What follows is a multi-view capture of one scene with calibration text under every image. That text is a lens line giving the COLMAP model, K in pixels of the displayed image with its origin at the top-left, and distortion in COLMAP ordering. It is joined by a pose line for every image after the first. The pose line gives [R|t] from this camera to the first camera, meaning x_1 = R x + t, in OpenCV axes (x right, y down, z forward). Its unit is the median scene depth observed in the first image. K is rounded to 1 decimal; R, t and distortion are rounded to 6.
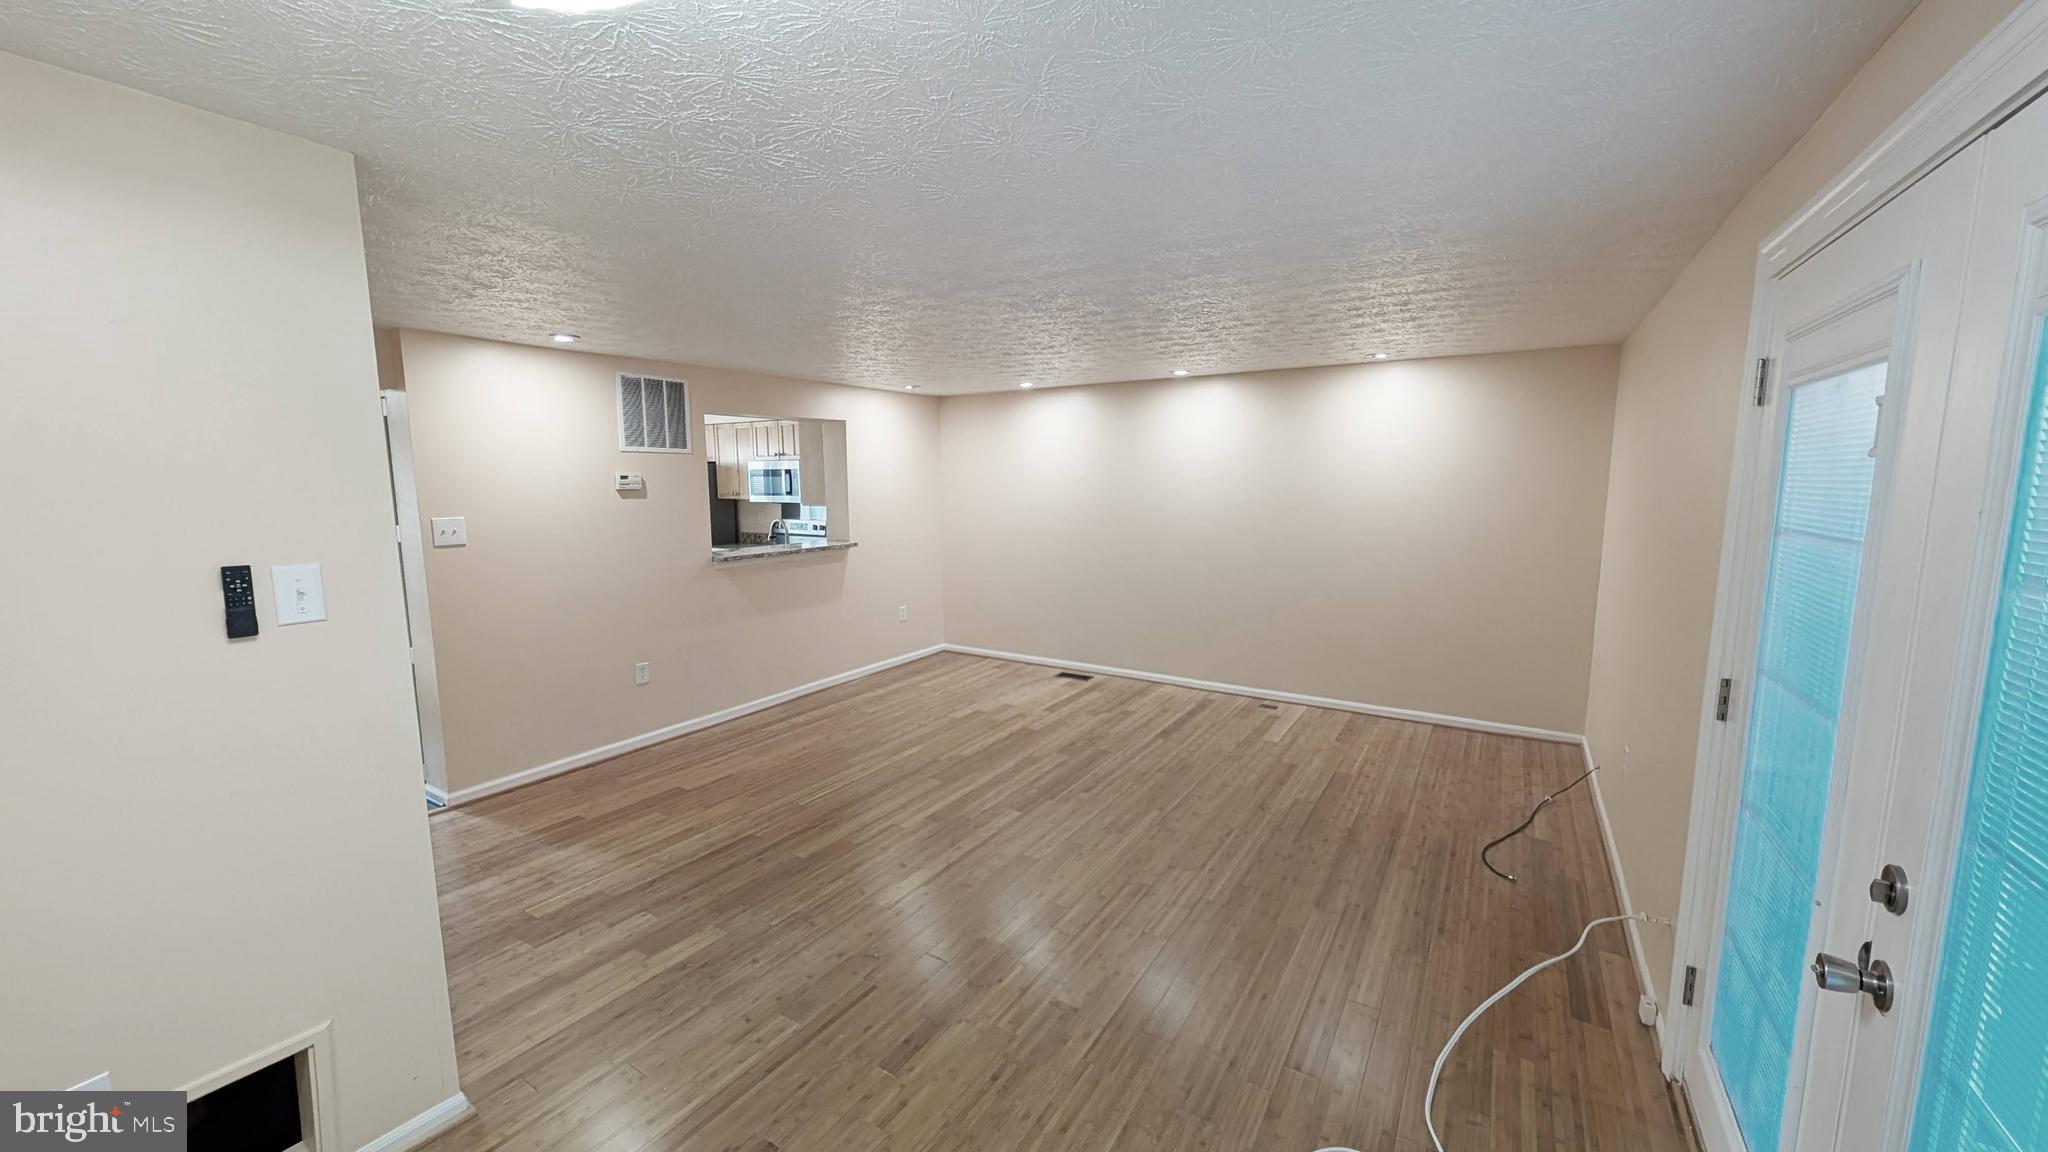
lens RADIAL K [[768.5, 0, 1024.0], [0, 768.5, 576.0], [0, 0, 1]] dist [-0.000754, 0.000188]
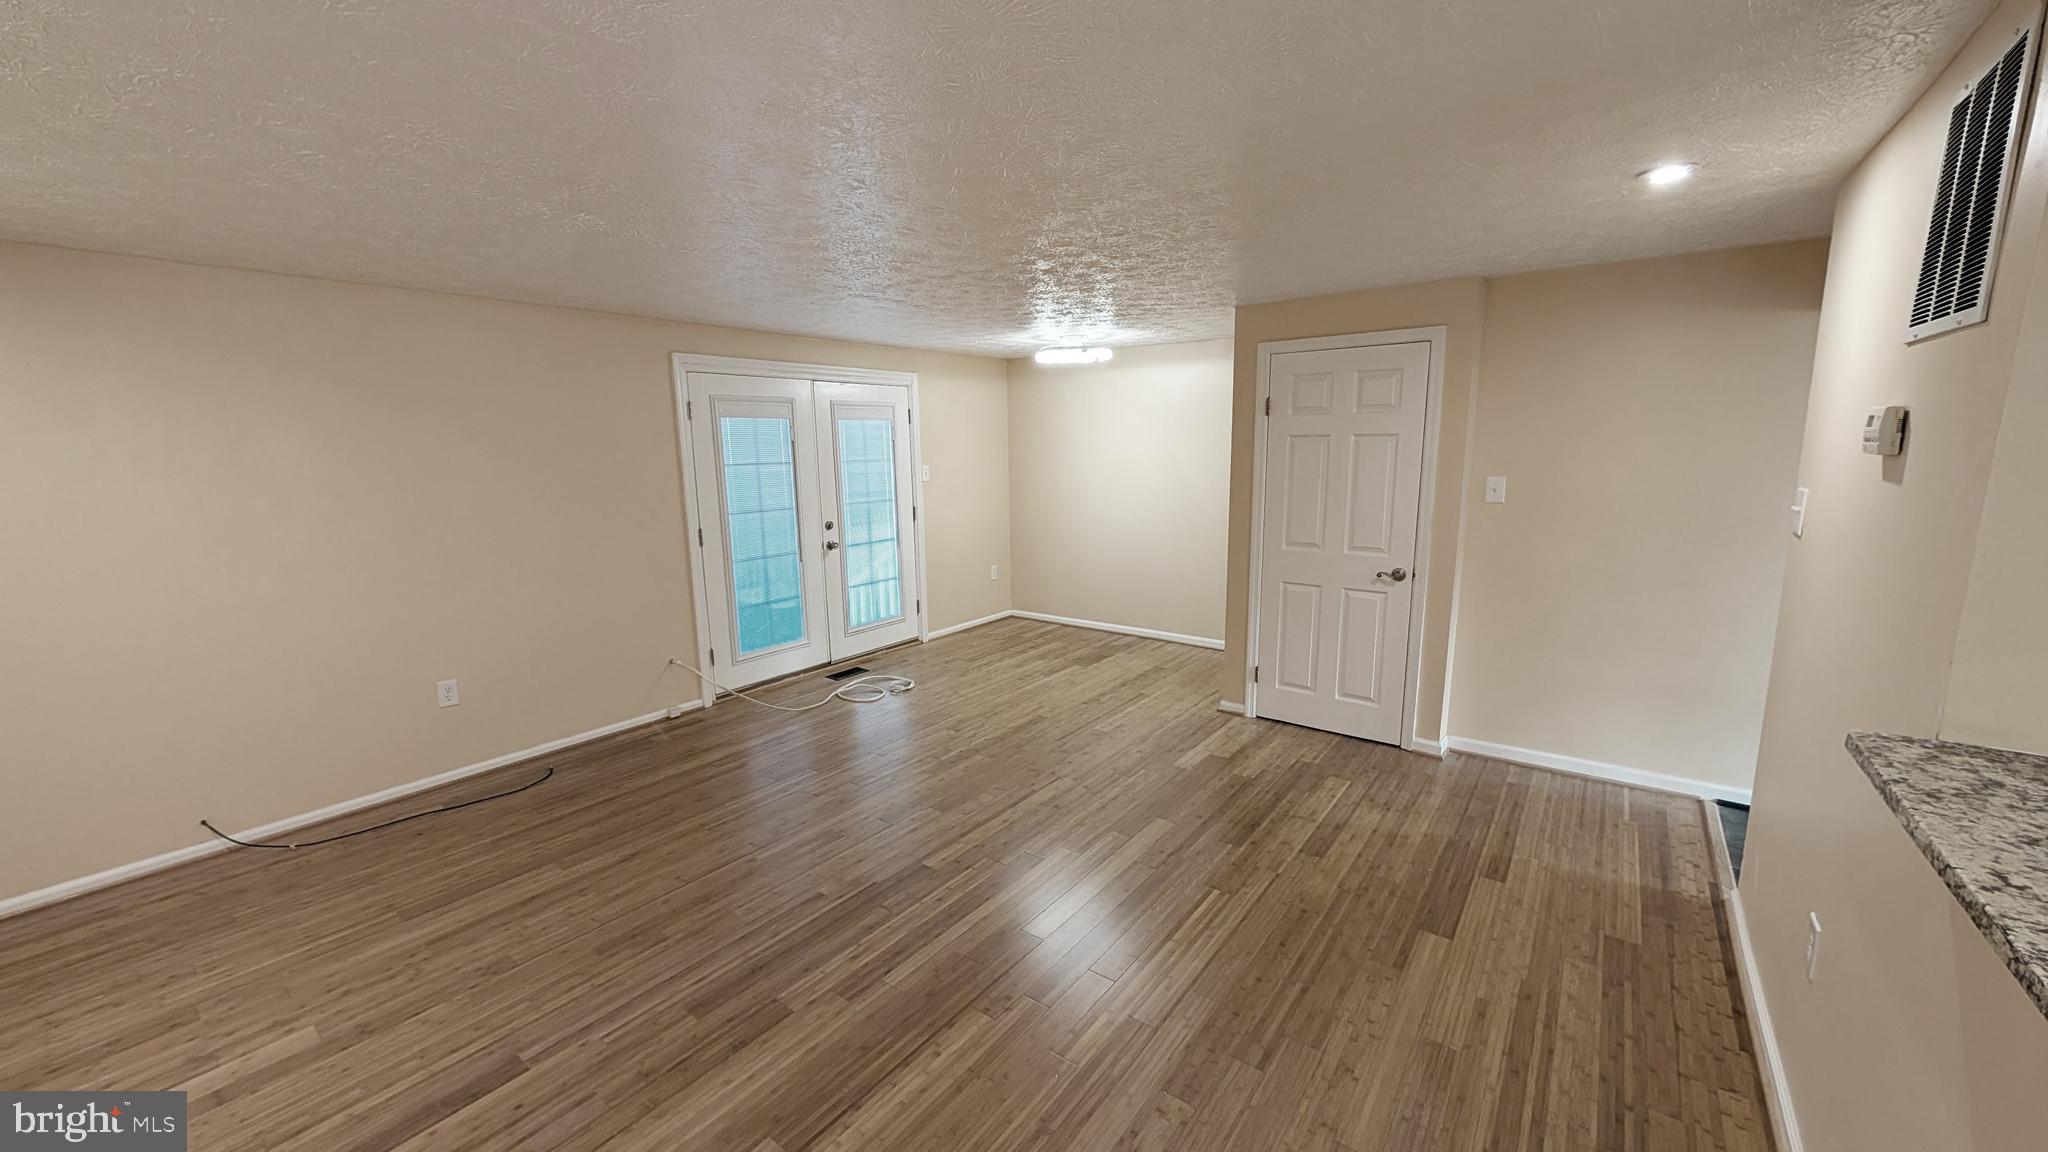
lens RADIAL K [[768.5, 0, 1024.0], [0, 768.5, 576.0], [0, 0, 1]] dist [-0.000754, 0.000188]
pose [[-0.995668, 0.005094, 0.092836, -0.150235], [0.032465, 0.954698, 0.295800, -0.173371], [-0.087124, 0.297532, -0.950728, 1.359274]]
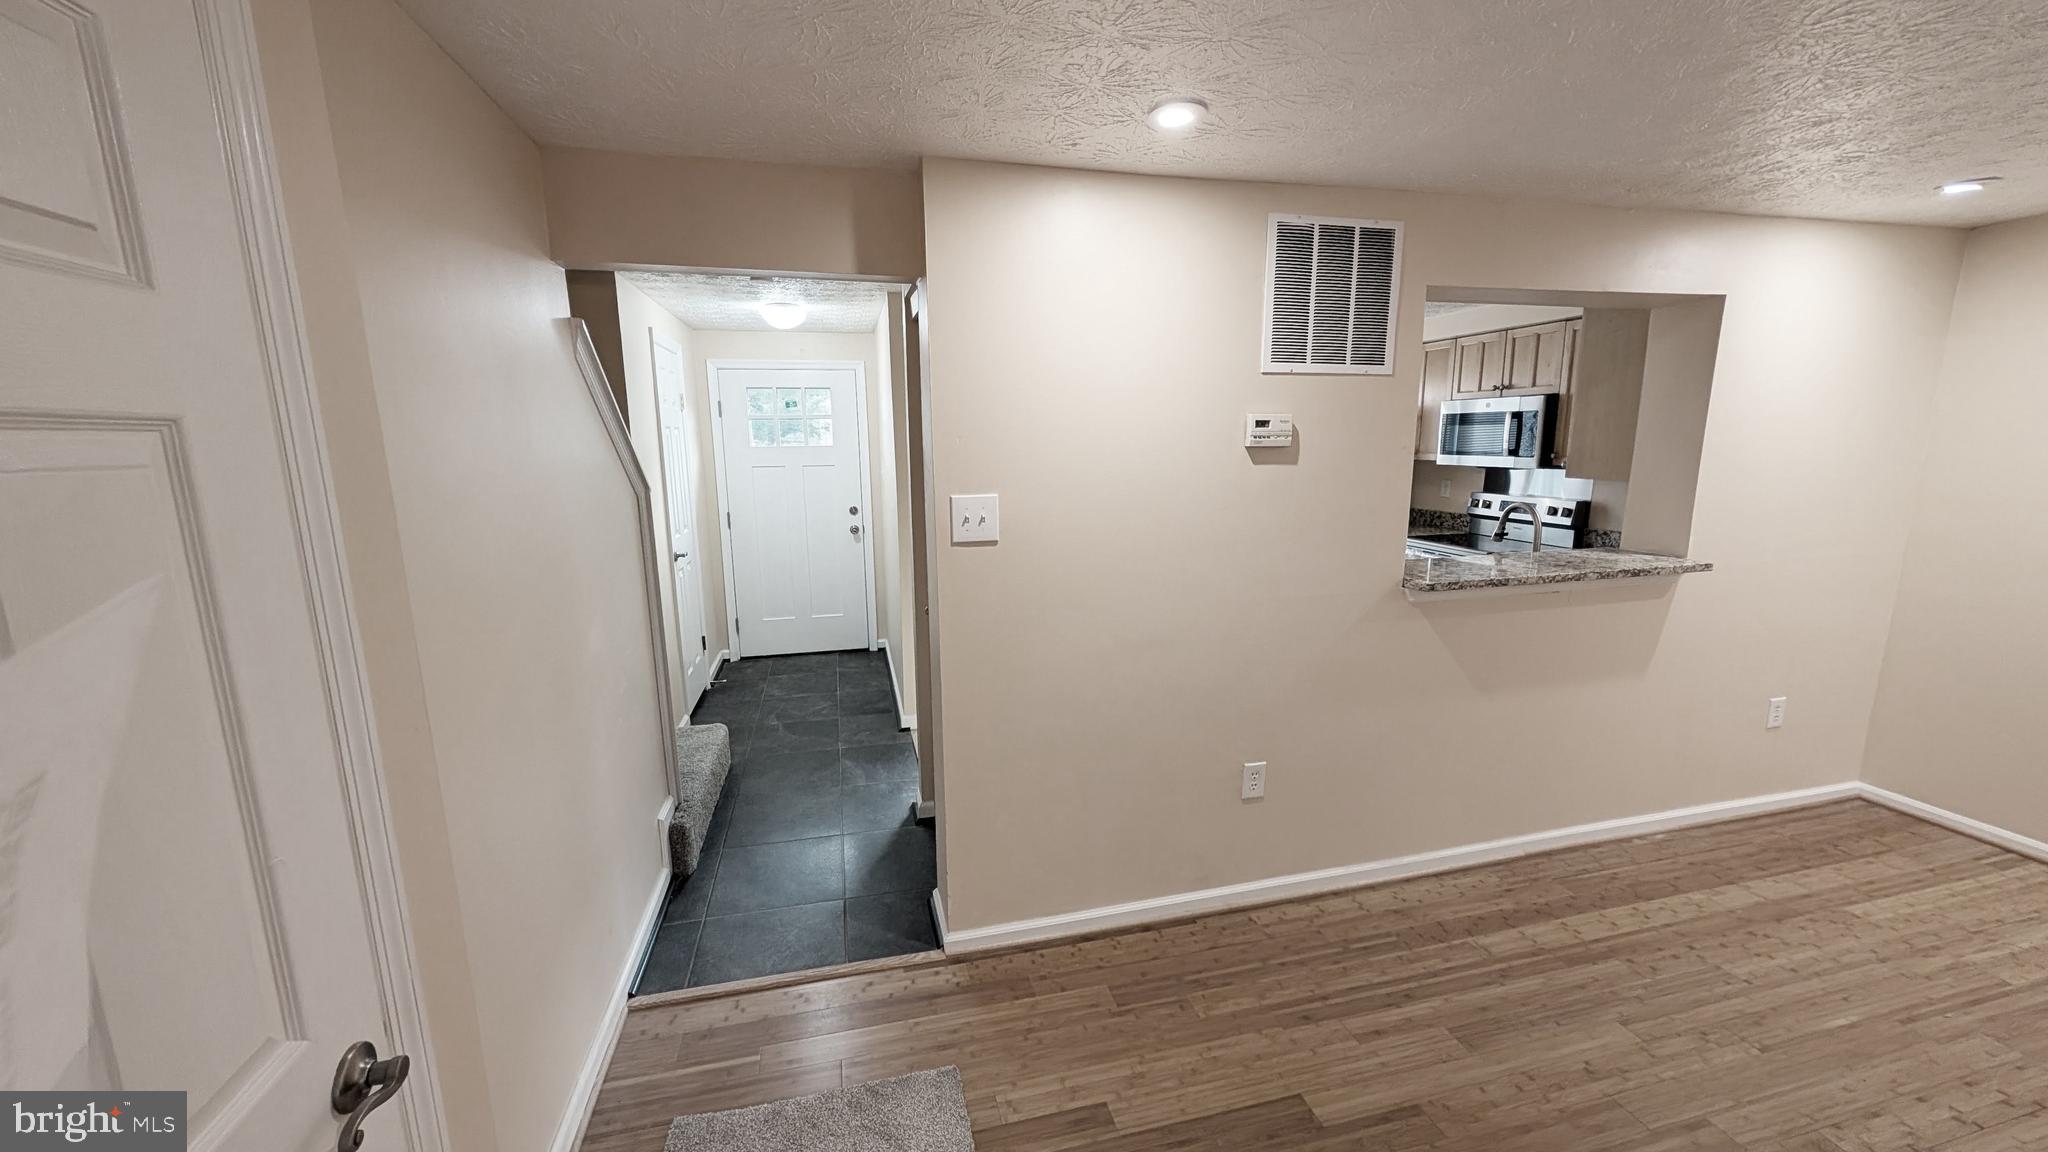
lens RADIAL K [[773.9, 0, 1024.0], [0, 773.9, 576.0], [0, 0, 1]] dist [-0.001121, 0.000015]
pose [[0.719565, 0.120843, -0.683830, -0.256310], [-0.081333, 0.992631, 0.089829, -0.057820], [0.689646, -0.009020, 0.724091, 0.490414]]
